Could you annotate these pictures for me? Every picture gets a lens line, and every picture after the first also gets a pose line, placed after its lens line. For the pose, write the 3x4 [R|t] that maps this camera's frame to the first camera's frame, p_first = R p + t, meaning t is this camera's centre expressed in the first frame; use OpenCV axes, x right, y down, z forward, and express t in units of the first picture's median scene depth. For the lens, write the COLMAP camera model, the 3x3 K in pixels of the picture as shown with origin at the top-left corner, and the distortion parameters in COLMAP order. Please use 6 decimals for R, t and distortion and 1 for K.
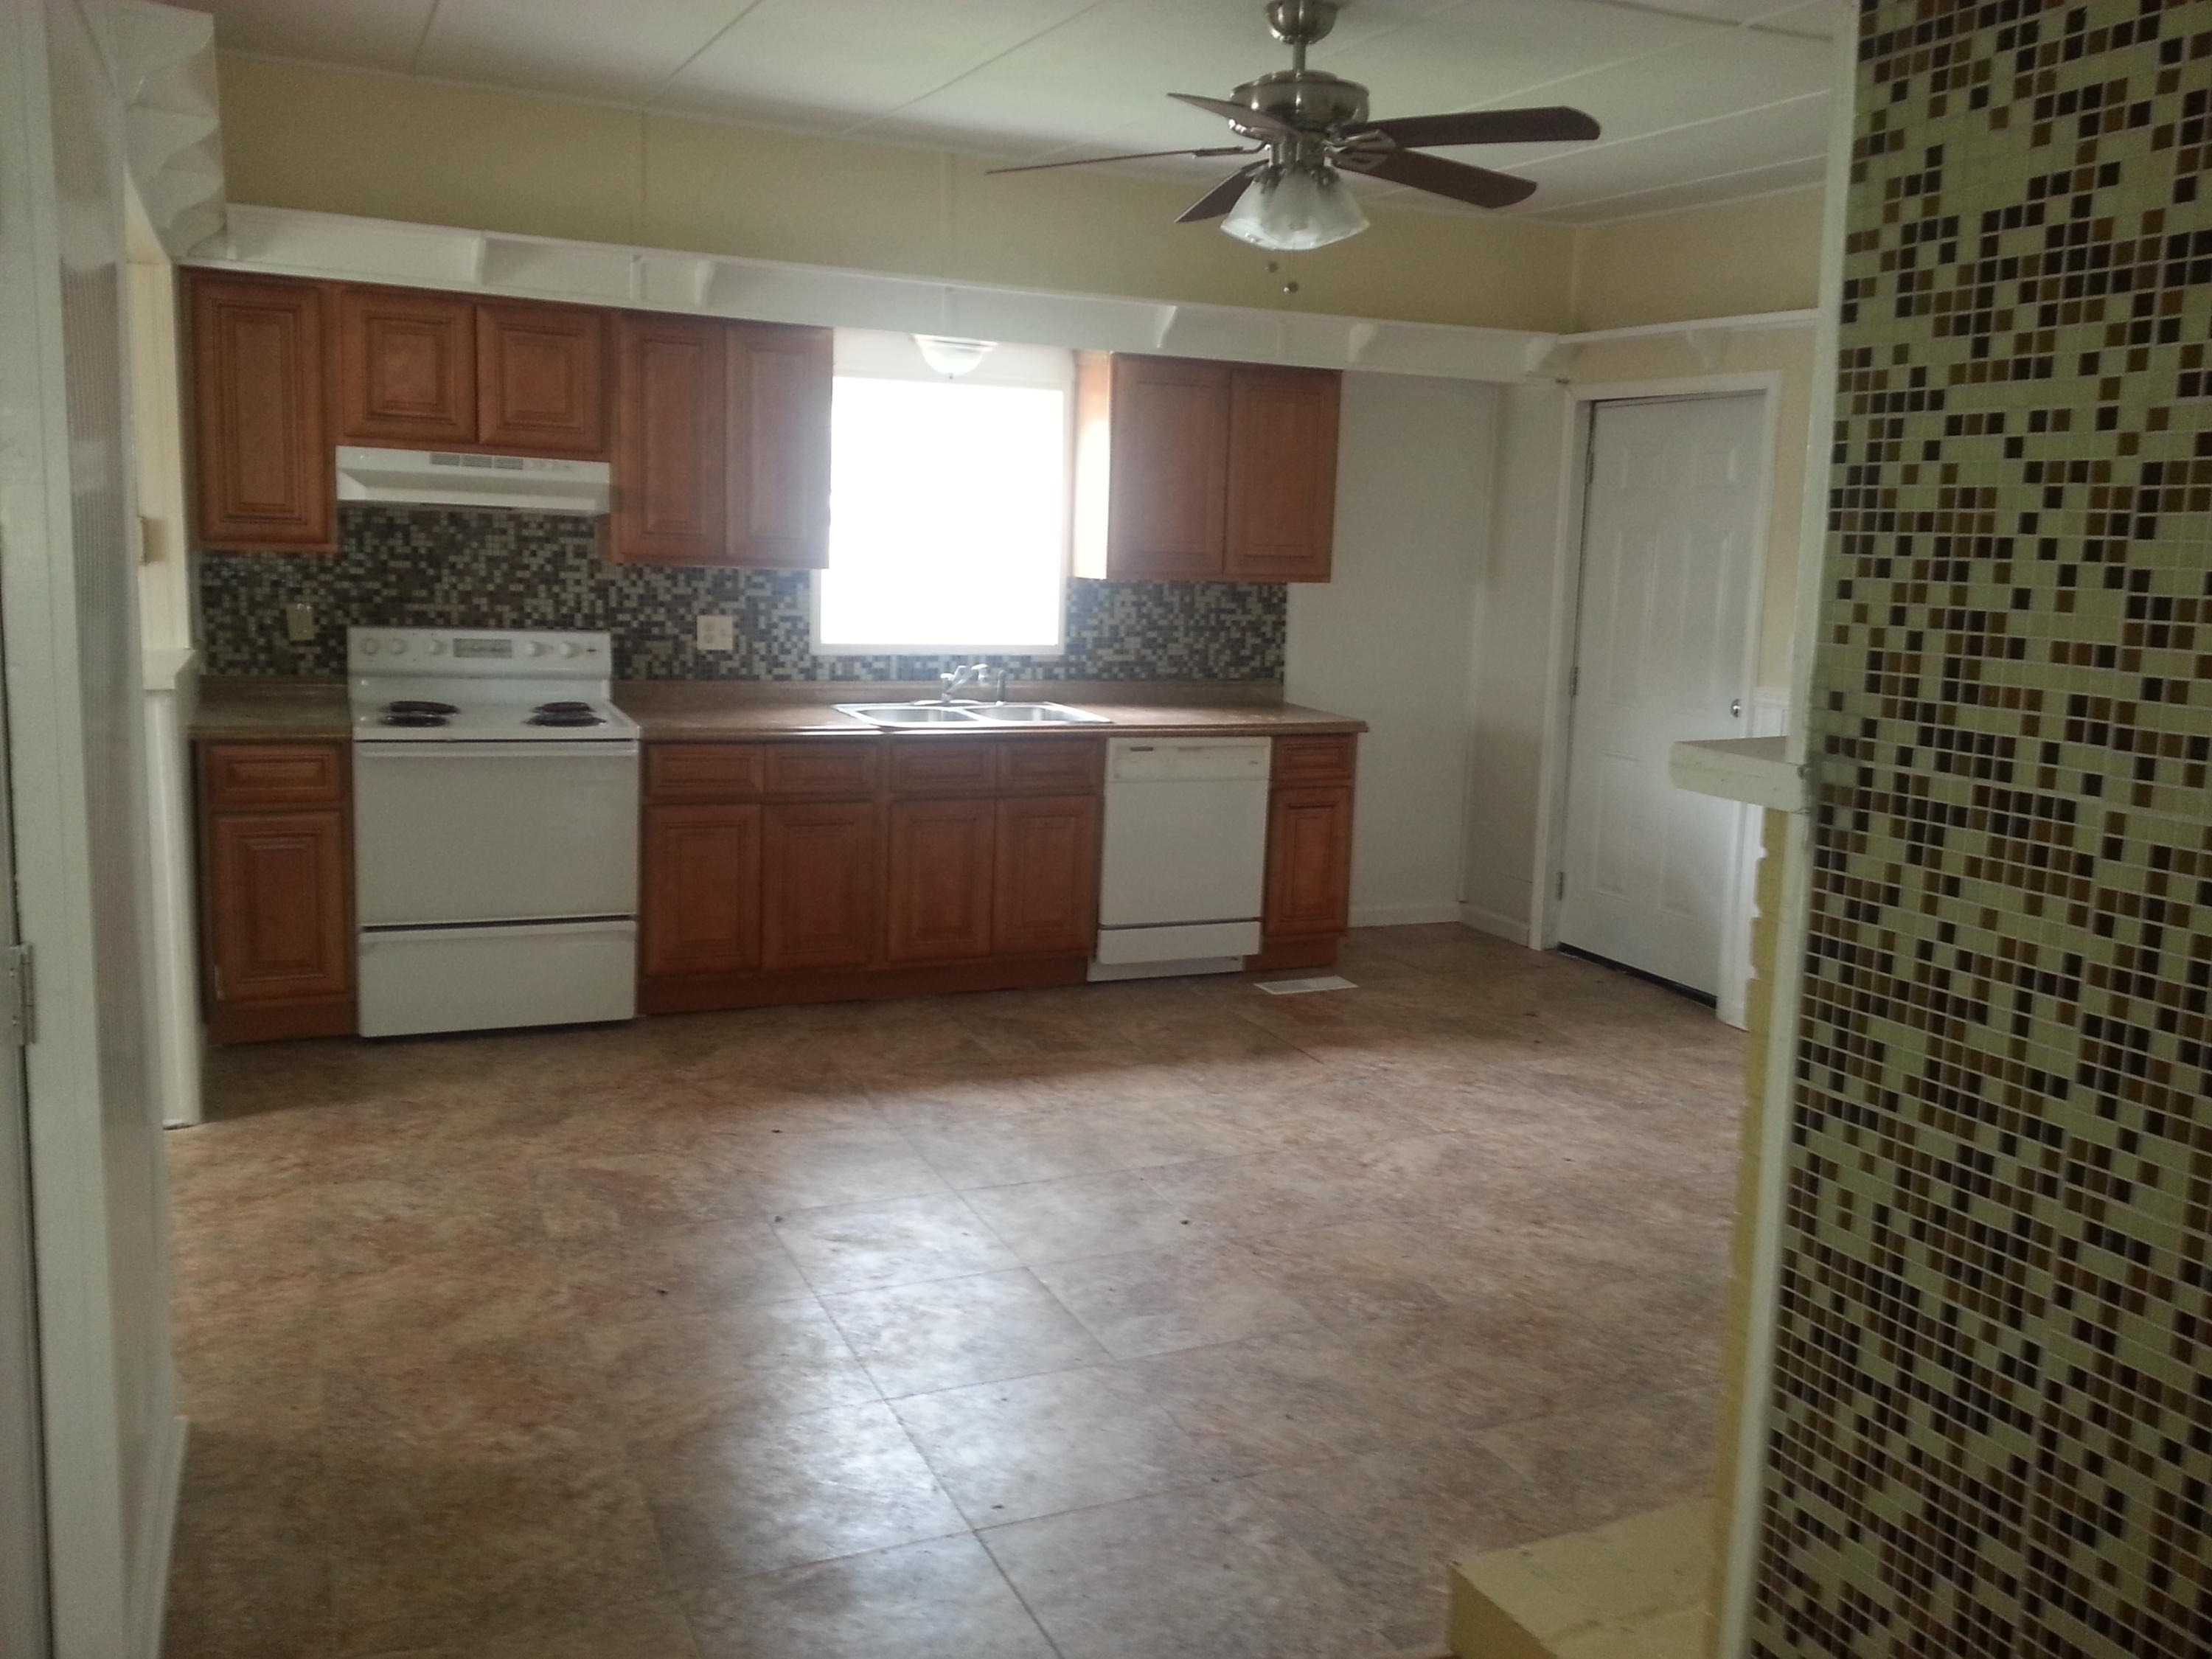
lens RADIAL K [[1862.6, 0, 1106.0], [0, 1862.6, 829.5], [0, 0, 1]] dist [0.109308, -0.112718]
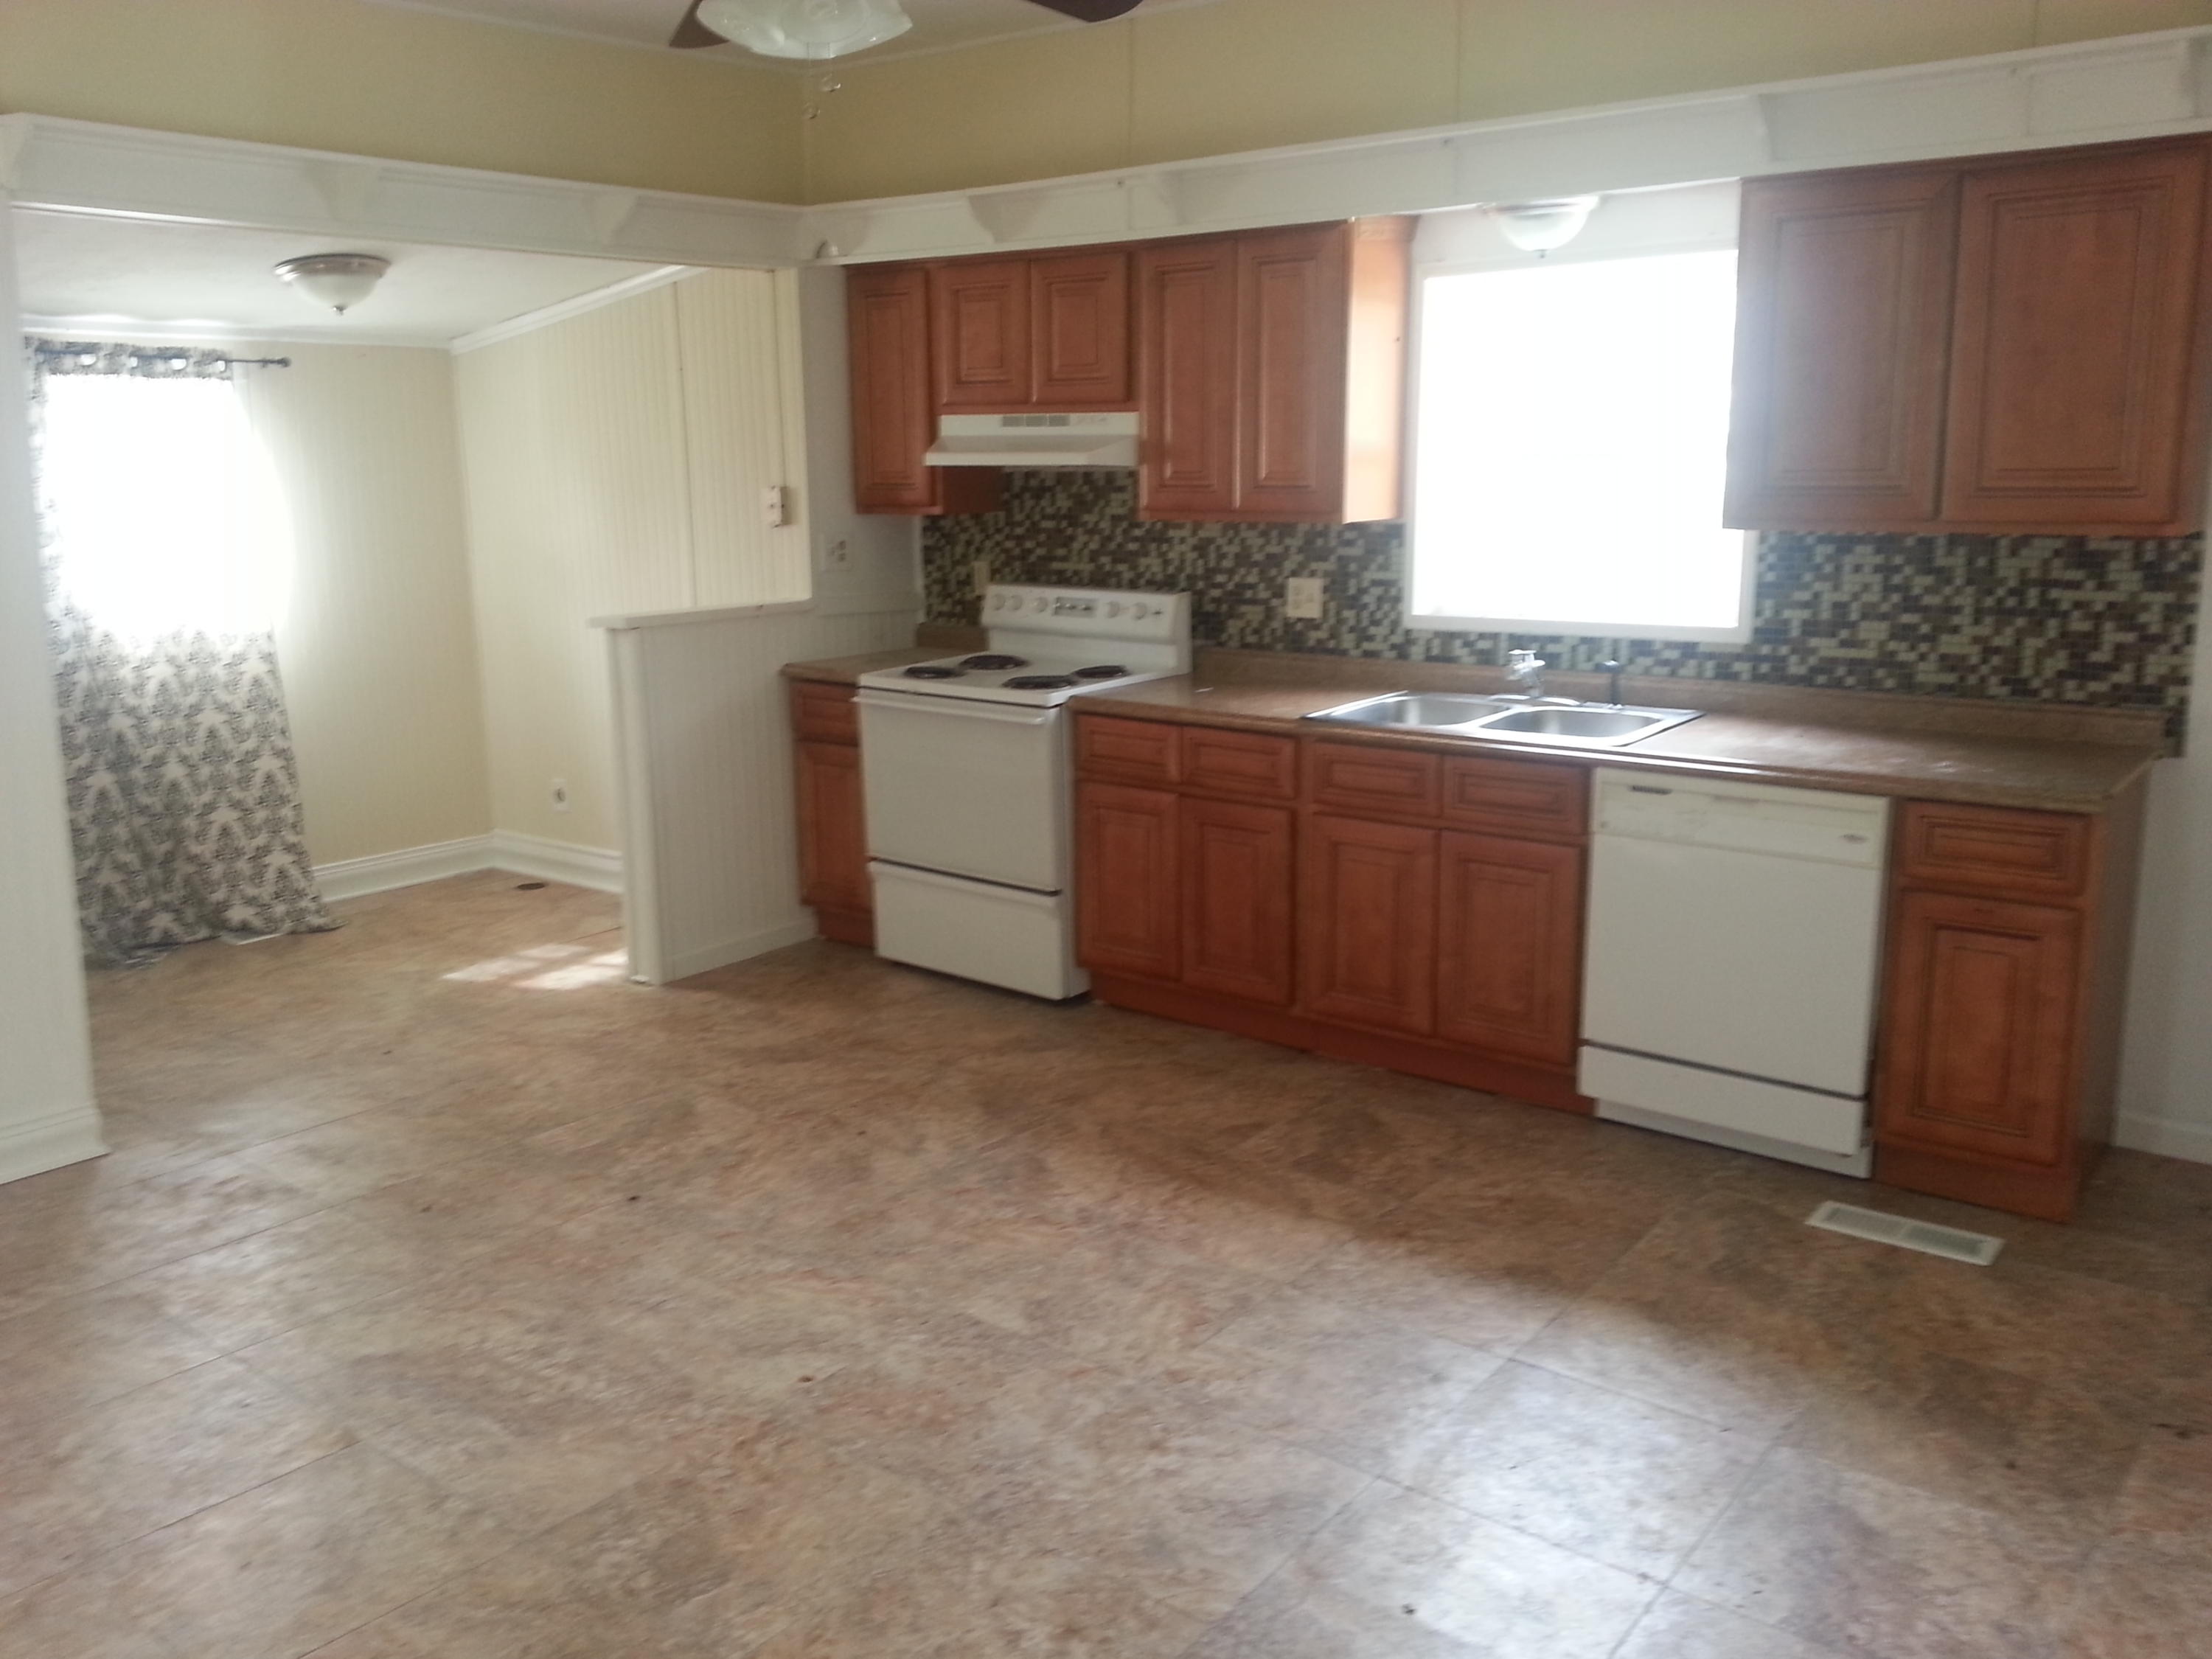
lens RADIAL K [[1867.9, 0, 1116.4], [0, 1867.9, 819.6], [0, 0, 1]] dist [0.111788, -0.227456]
pose [[0.433359, 0.132883, -0.891371, 0.543091], [-0.118275, 0.988901, 0.089921, -0.071591], [0.893427, 0.066459, 0.444265, 0.547747]]
